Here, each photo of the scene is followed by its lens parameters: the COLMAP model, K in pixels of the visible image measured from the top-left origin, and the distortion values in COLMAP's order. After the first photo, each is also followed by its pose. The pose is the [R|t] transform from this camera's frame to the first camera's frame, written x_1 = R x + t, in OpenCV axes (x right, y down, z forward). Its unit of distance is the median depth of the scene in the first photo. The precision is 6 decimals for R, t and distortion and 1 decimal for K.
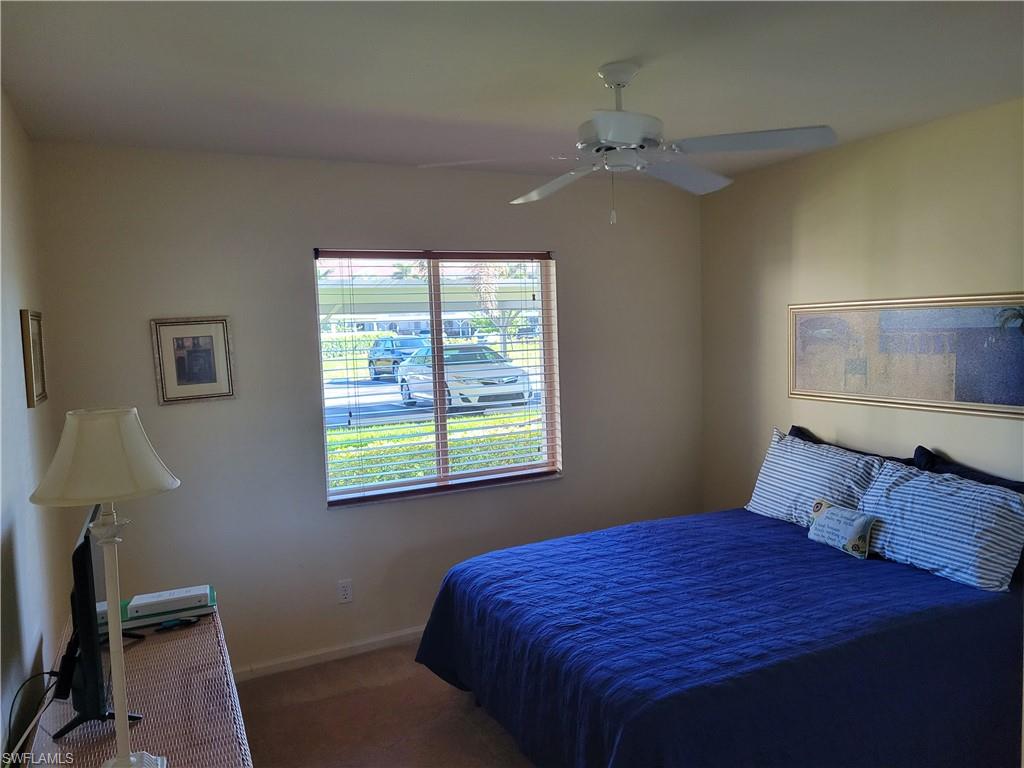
lens RADIAL K [[757.7, 0, 513.6], [0, 757.7, 402.8], [0, 0, 1]] dist [0.007593, 0.002158]
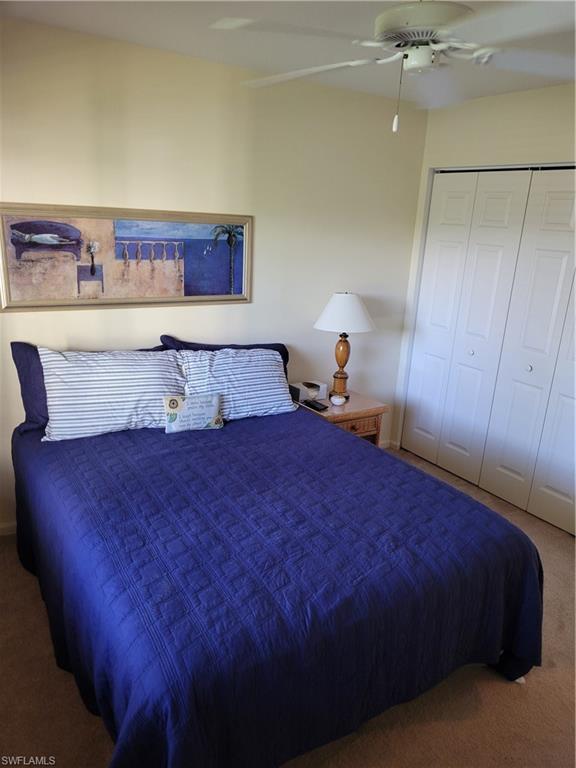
lens RADIAL K [[568.2, 0, 289.9], [0, 568.2, 409.9], [0, 0, 1]] dist [0.007593, 0.002158]
pose [[-0.113574, -0.296434, 0.948276, -0.439219], [0.054701, 0.951138, 0.303880, -0.105046], [-0.992023, 0.086385, -0.091809, 0.925626]]
